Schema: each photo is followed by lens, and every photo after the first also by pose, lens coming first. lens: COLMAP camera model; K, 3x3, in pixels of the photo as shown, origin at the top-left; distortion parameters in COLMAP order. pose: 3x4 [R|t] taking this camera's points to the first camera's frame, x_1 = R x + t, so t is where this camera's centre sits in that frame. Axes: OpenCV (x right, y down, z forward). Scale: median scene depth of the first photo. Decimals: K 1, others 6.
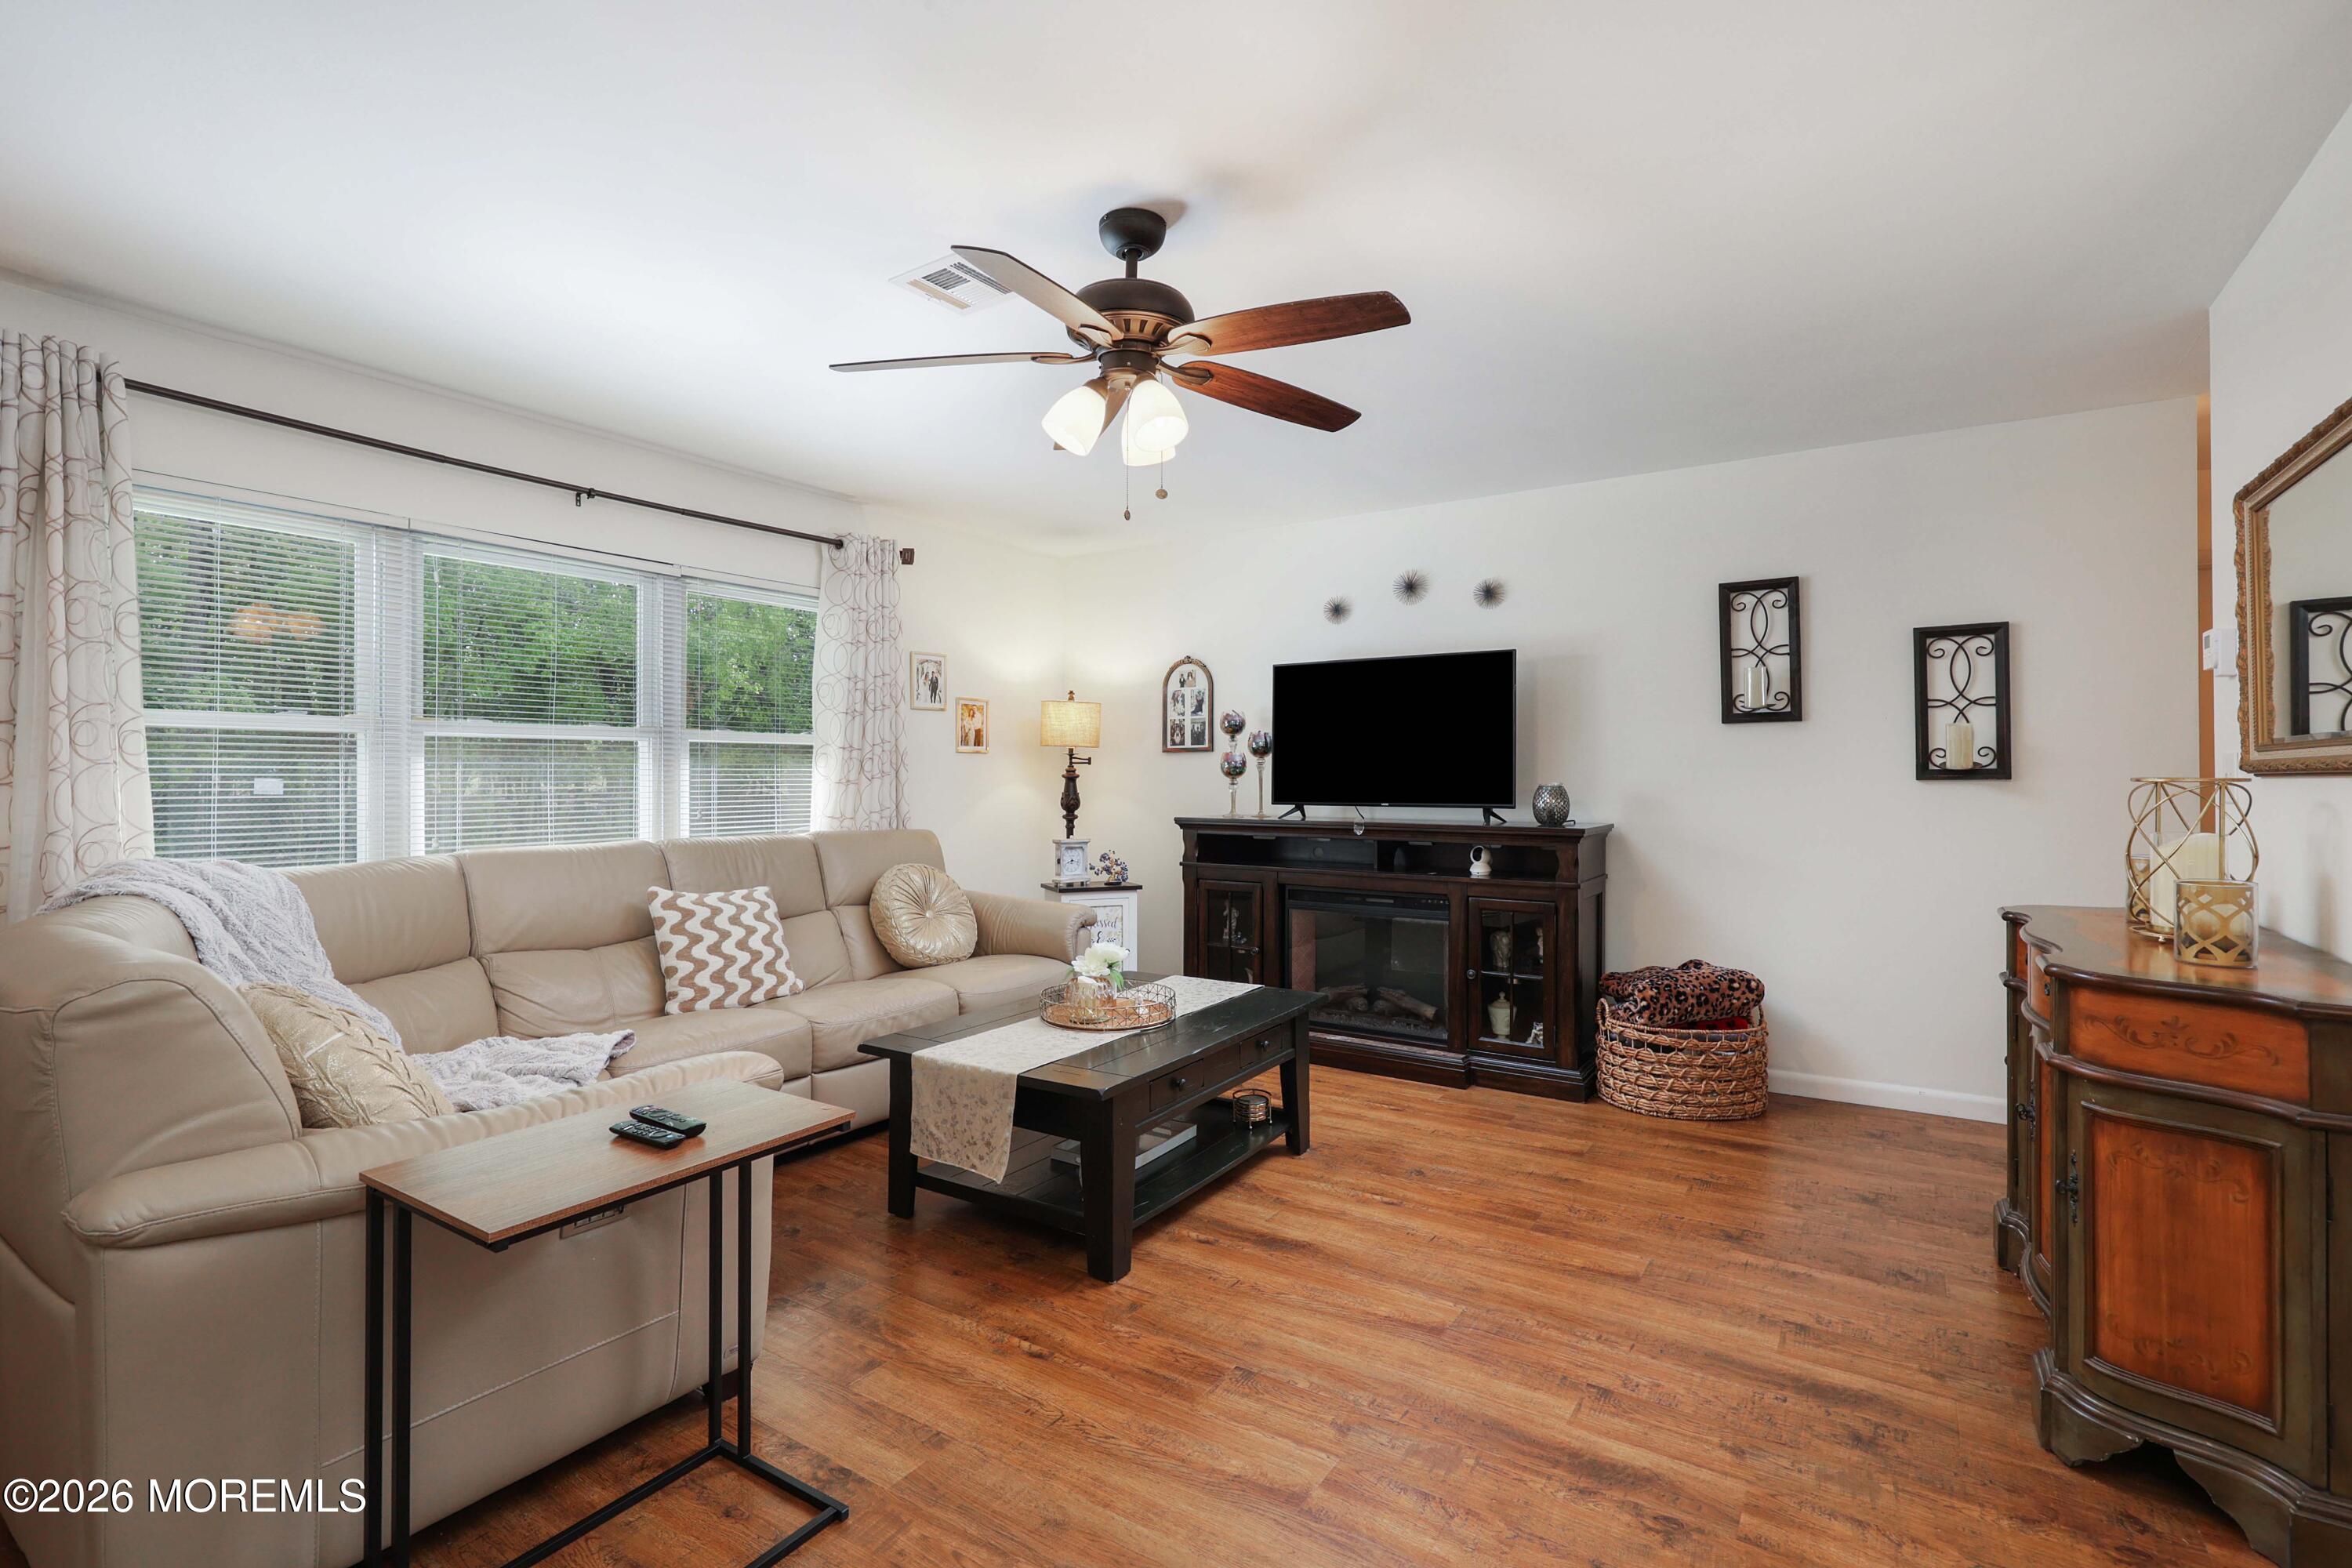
lens RADIAL K [[1081.0, 0, 1172.8], [0, 1081.0, 776.7], [0, 0, 1]] dist [0.001064, 0.000173]
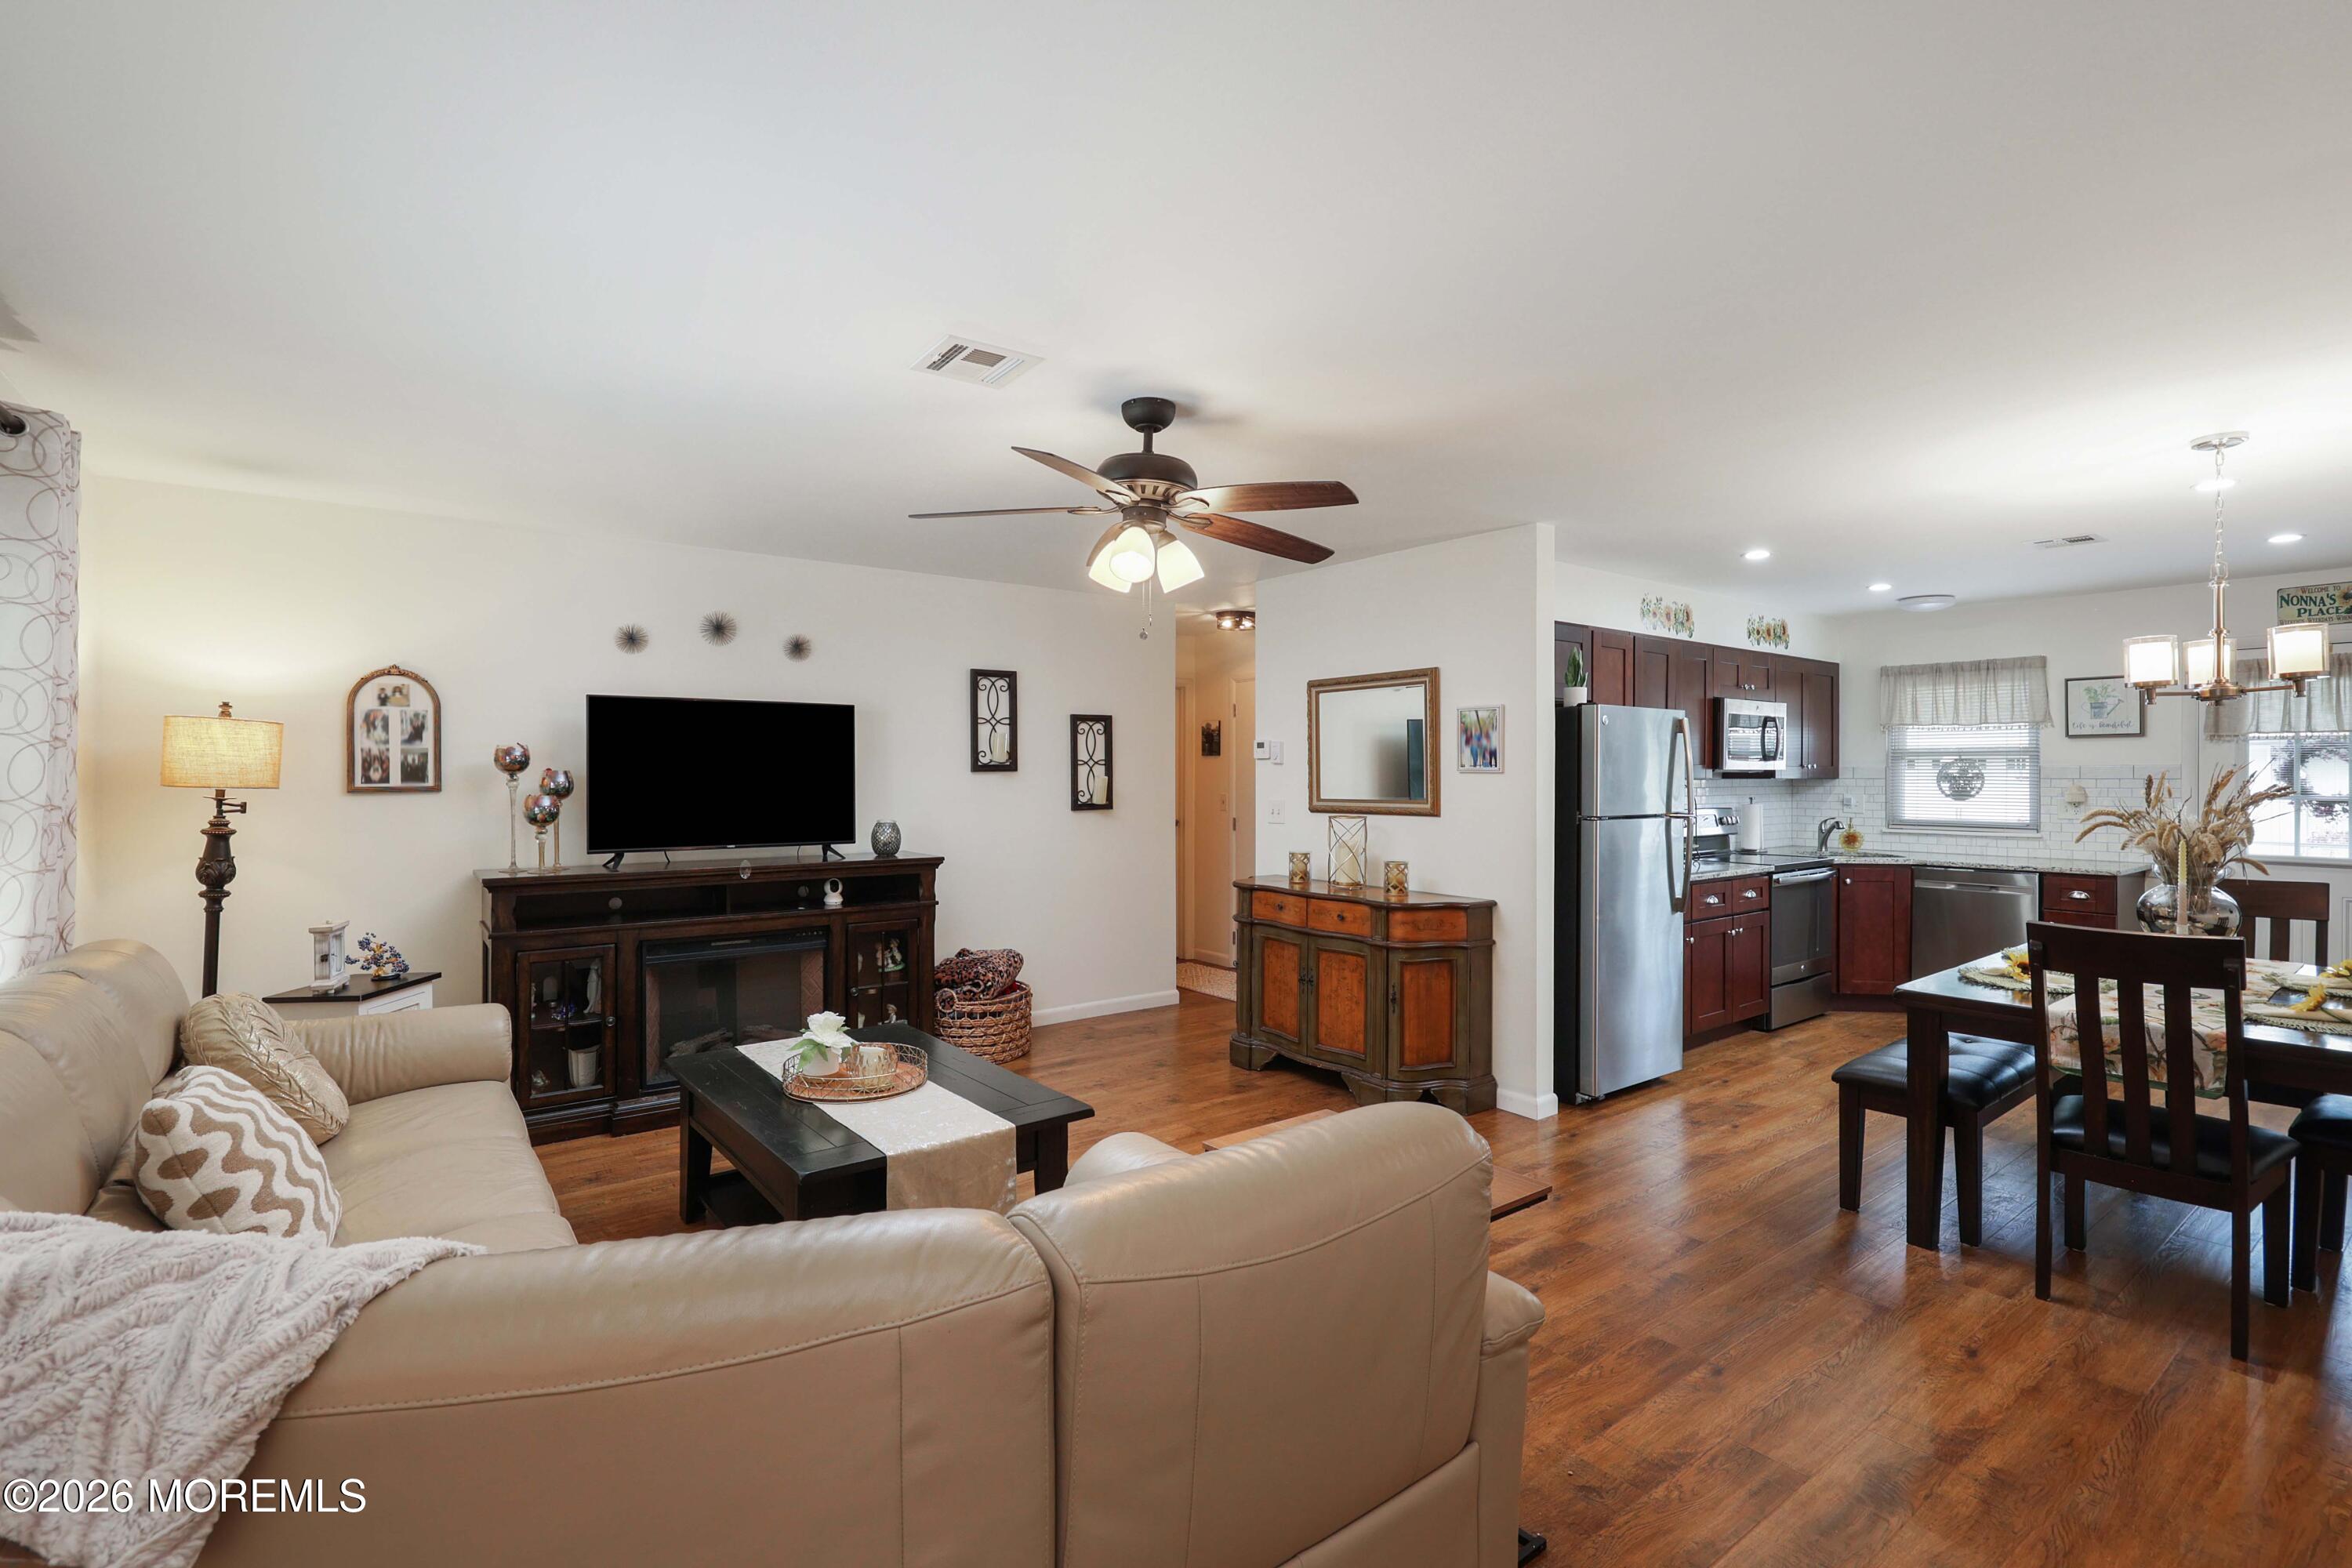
lens RADIAL K [[1081.0, 0, 1172.8], [0, 1081.0, 776.7], [0, 0, 1]] dist [0.001064, 0.000173]
pose [[0.326670, -0.003008, 0.945134, -0.663617], [0.001977, 0.999995, 0.002499, -0.043832], [-0.945136, 0.001052, 0.326674, 0.303252]]
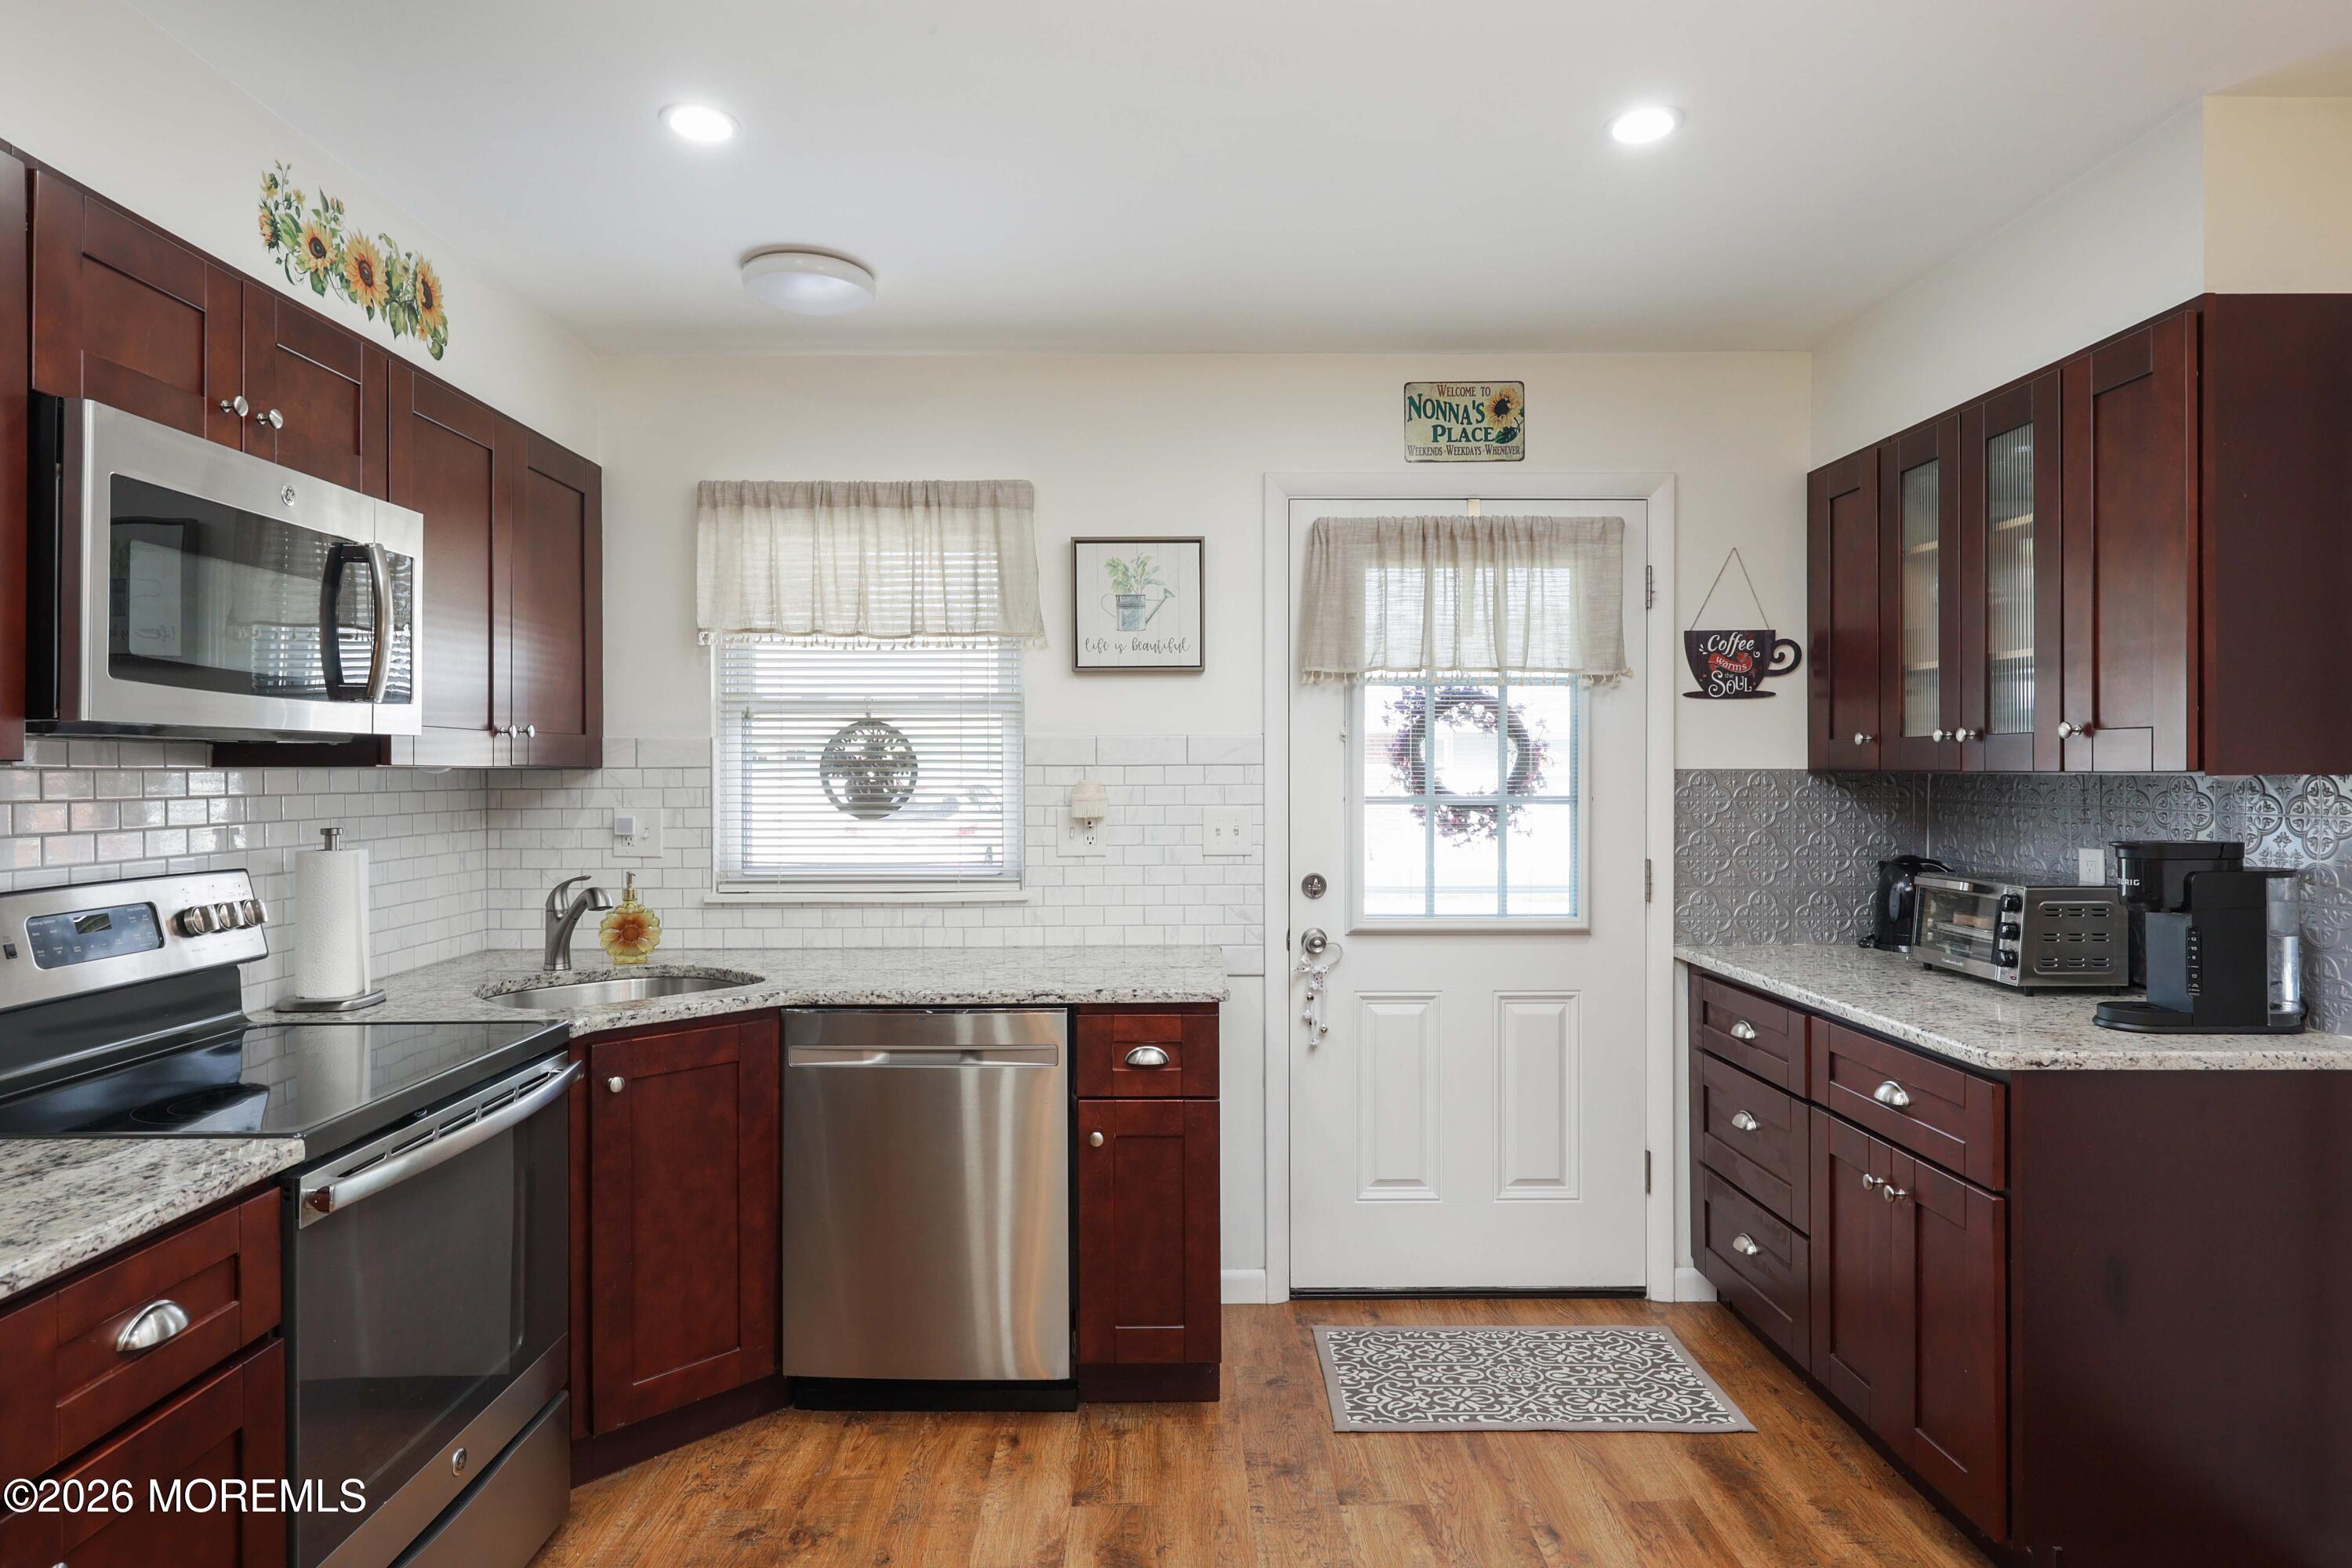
lens RADIAL K [[1342.8, 0, 1170.1], [0, 1342.8, 777.4], [0, 0, 1]] dist [0.000416, -0.000534]
pose [[-0.558222, -0.002210, 0.829689, 0.369714], [0.004915, 0.999970, 0.005970, -0.032895], [-0.829677, 0.007410, -0.558194, 0.049991]]
